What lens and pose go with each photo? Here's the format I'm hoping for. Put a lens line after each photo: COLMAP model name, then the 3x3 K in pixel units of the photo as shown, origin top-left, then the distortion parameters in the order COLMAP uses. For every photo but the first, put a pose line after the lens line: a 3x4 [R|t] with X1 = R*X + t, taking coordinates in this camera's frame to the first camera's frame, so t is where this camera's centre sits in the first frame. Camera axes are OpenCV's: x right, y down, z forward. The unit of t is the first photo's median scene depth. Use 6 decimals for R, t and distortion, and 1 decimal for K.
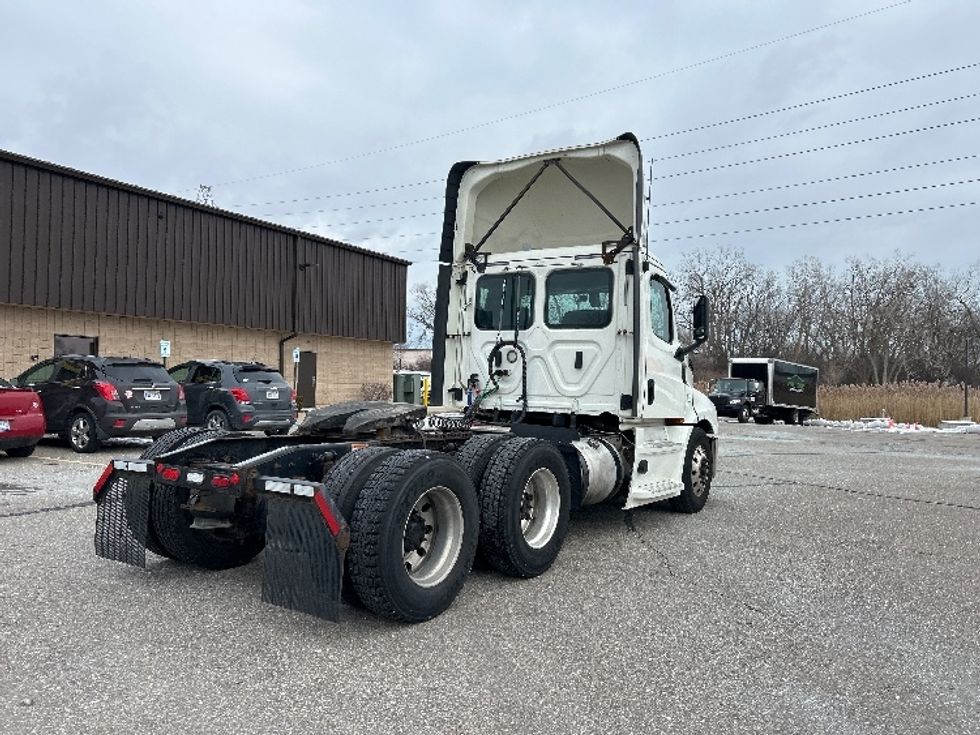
lens RADIAL K [[735.1, 0, 482.3], [0, 735.1, 370.0], [0, 0, 1]] dist [0.051911, -0.048450]
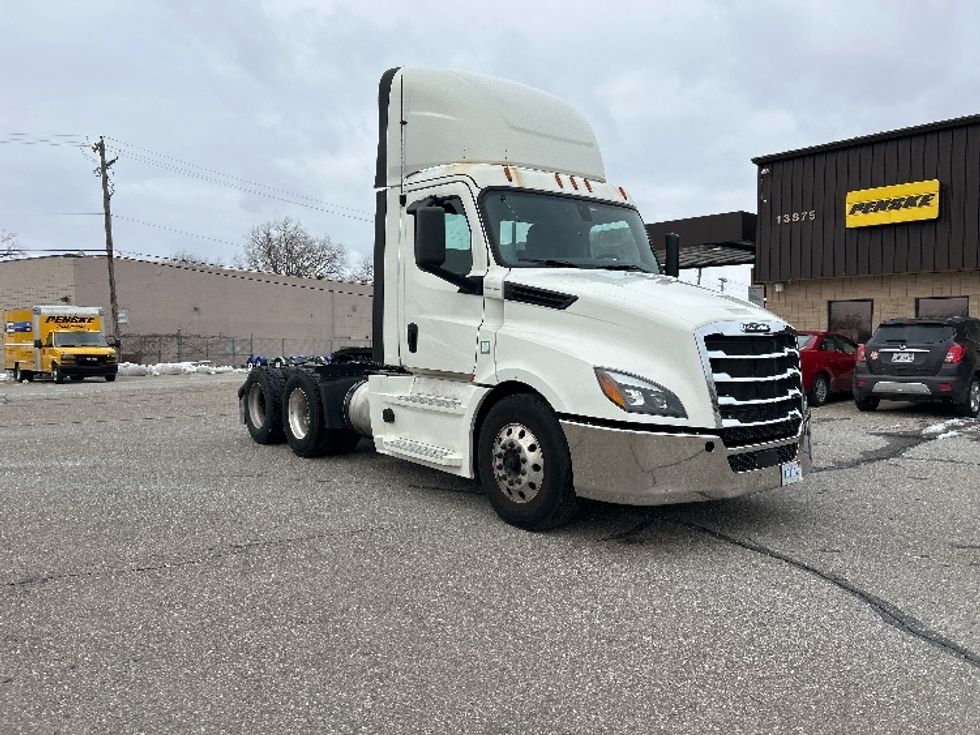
lens RADIAL K [[735.1, 0, 518.2], [0, 735.1, 359.4], [0, 0, 1]] dist [0.051911, -0.048450]
pose [[-0.276373, 0.006541, -0.961028, 0.967704], [0.002994, 0.999978, 0.005945, 0.047568], [0.961046, -0.001234, -0.276387, 1.264829]]
